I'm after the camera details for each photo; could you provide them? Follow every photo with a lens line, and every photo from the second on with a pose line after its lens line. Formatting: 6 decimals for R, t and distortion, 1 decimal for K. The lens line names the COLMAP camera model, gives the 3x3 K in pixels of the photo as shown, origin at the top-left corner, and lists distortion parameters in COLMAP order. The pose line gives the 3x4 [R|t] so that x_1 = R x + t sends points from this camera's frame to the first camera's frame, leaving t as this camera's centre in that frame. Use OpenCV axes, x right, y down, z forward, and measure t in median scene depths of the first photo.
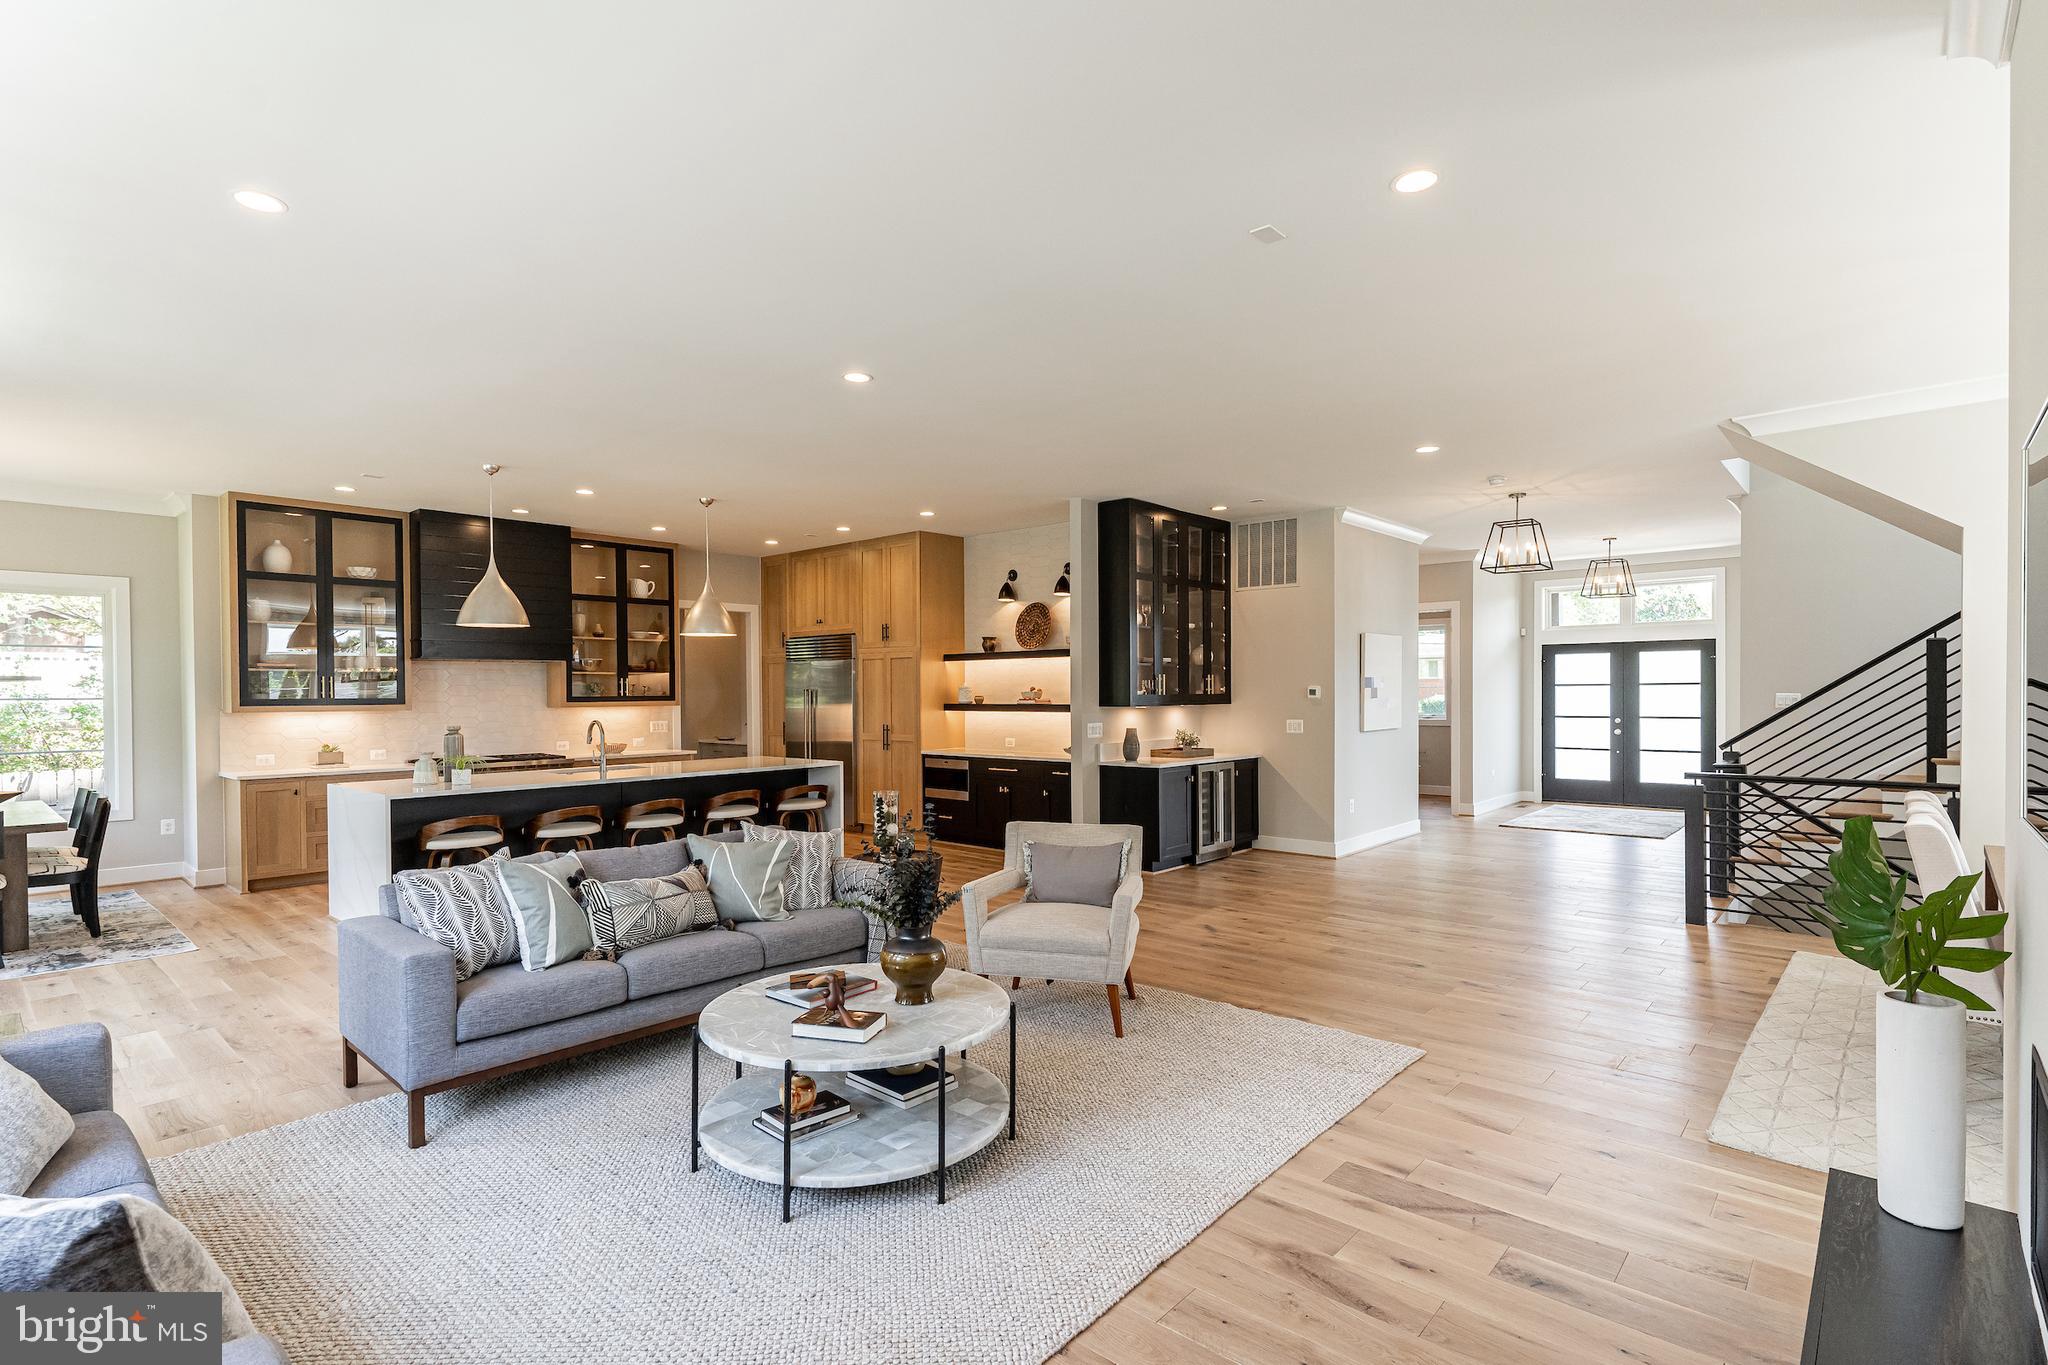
lens RADIAL K [[970.1, 0, 1024.0], [0, 970.1, 682.5], [0, 0, 1]] dist [0.000487, 0.000086]
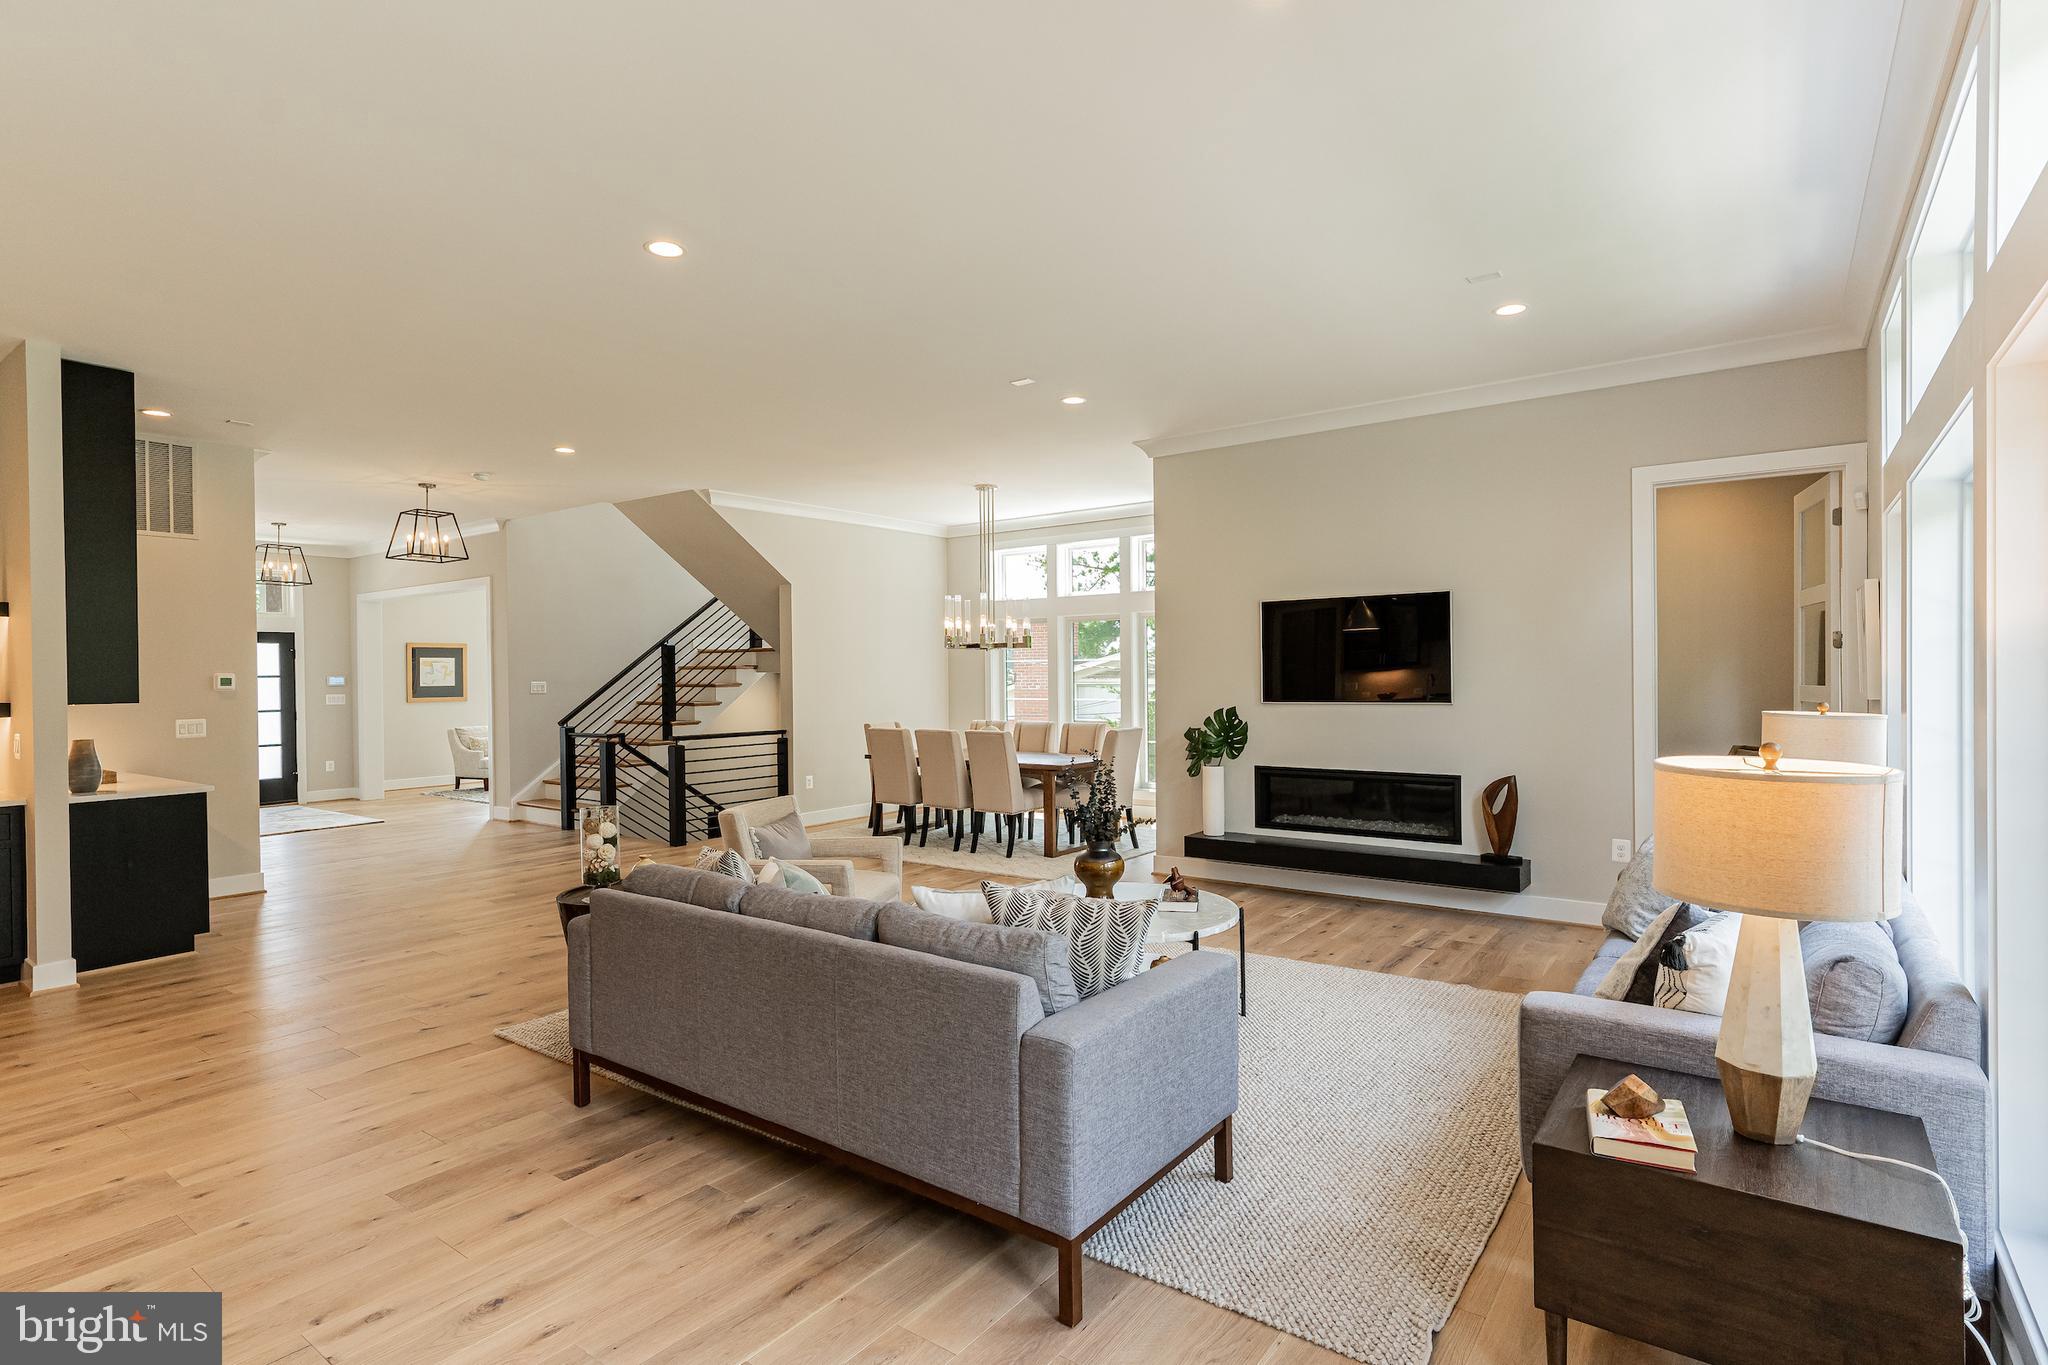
lens RADIAL K [[1036.9, 0, 969.5], [0, 1036.9, 683.8], [0, 0, 1]] dist [0.000951, 0.000157]
pose [[-0.068238, -0.000079, 0.997669, -0.531241], [0.000515, 1.000000, 0.000115, 0.011041], [-0.997669, 0.000522, -0.068238, 0.444899]]
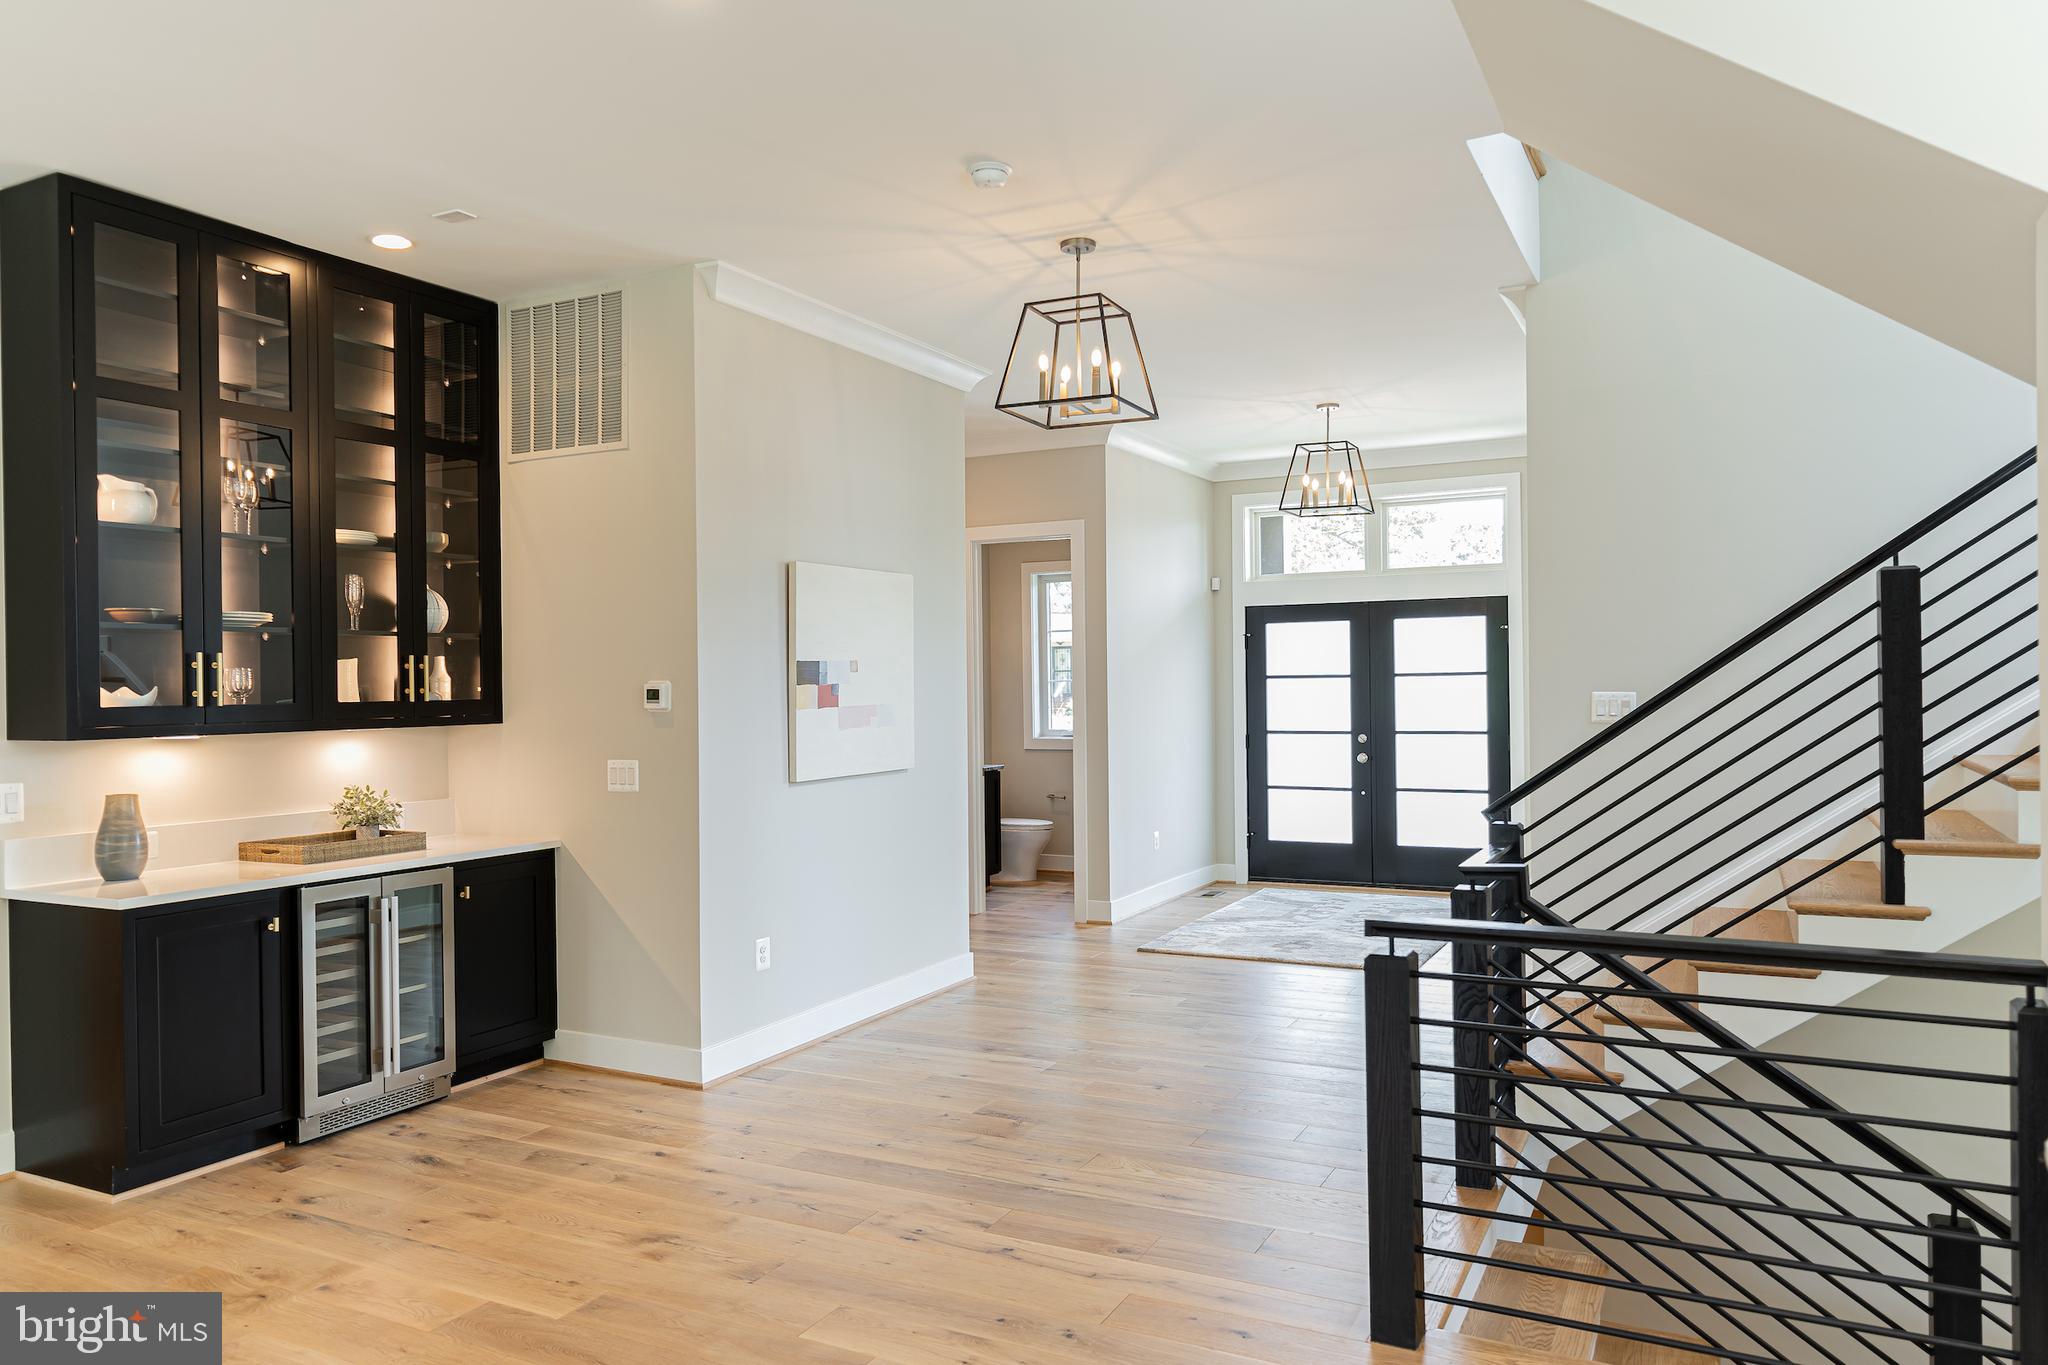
lens RADIAL K [[1308.1, 0, 1026.3], [0, 1308.1, 639.9], [0, 0, 1]] dist [0.004753, -0.025410]
pose [[0.970969, 0.002968, 0.239188, 0.302147], [0.003700, 0.999617, -0.027424, 0.001816], [-0.239177, 0.027512, 0.970586, 0.380849]]
